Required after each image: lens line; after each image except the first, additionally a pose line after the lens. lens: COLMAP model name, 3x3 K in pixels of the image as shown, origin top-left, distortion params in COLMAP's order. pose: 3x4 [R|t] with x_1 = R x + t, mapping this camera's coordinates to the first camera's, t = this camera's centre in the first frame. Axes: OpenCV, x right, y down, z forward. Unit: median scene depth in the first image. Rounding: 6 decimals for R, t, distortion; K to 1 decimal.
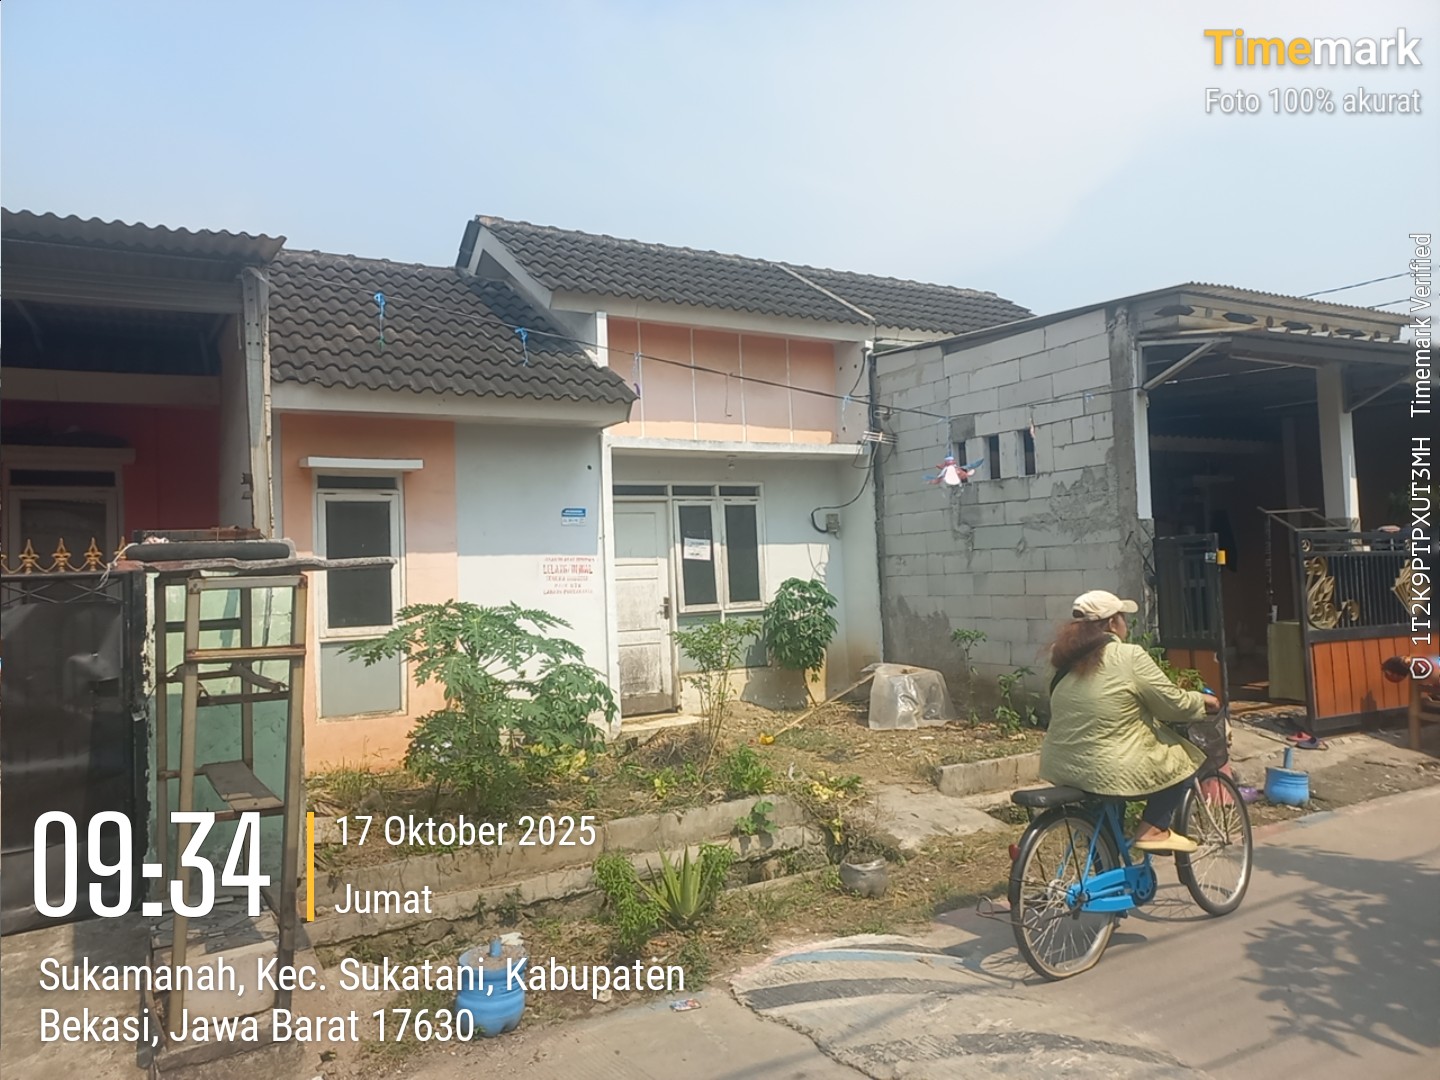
lens RADIAL K [[1012.0, 0, 725.5], [0, 1012.0, 538.2], [0, 0, 1]] dist [0.058233, -0.040066]
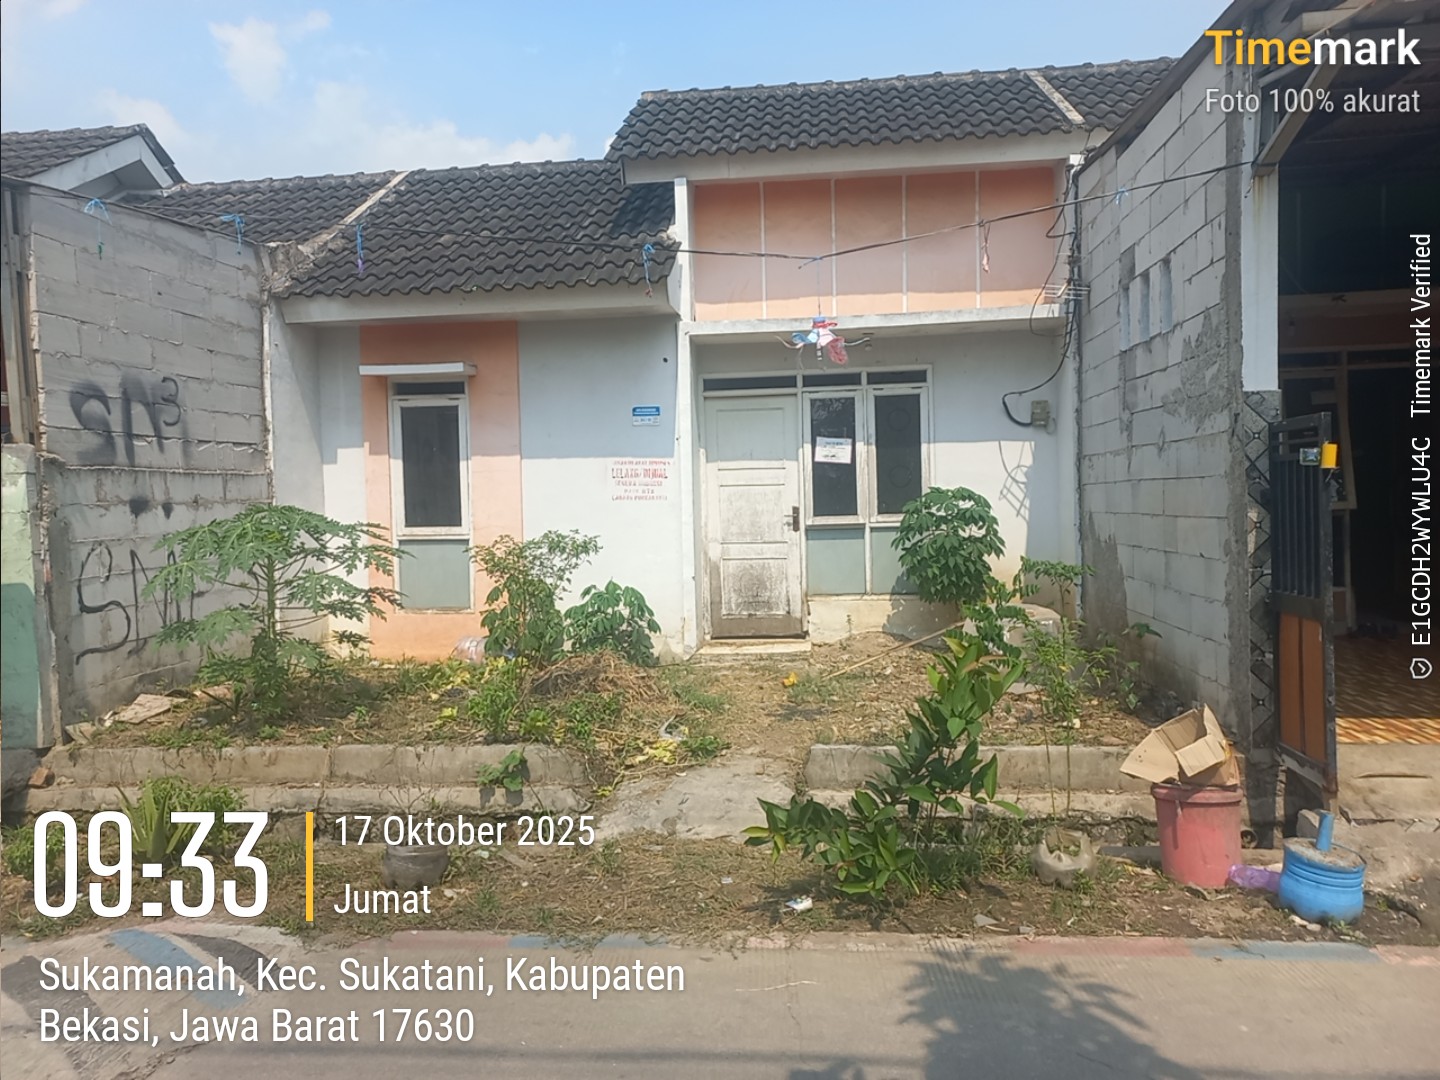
lens RADIAL K [[1012.0, 0, 727.2], [0, 1012.0, 544.6], [0, 0, 1]] dist [0.058233, -0.040066]
pose [[0.811681, 0.045612, -0.582317, 0.405437], [0.014206, 0.995110, 0.097747, 0.005474], [0.583928, -0.087612, 0.807064, 0.267623]]
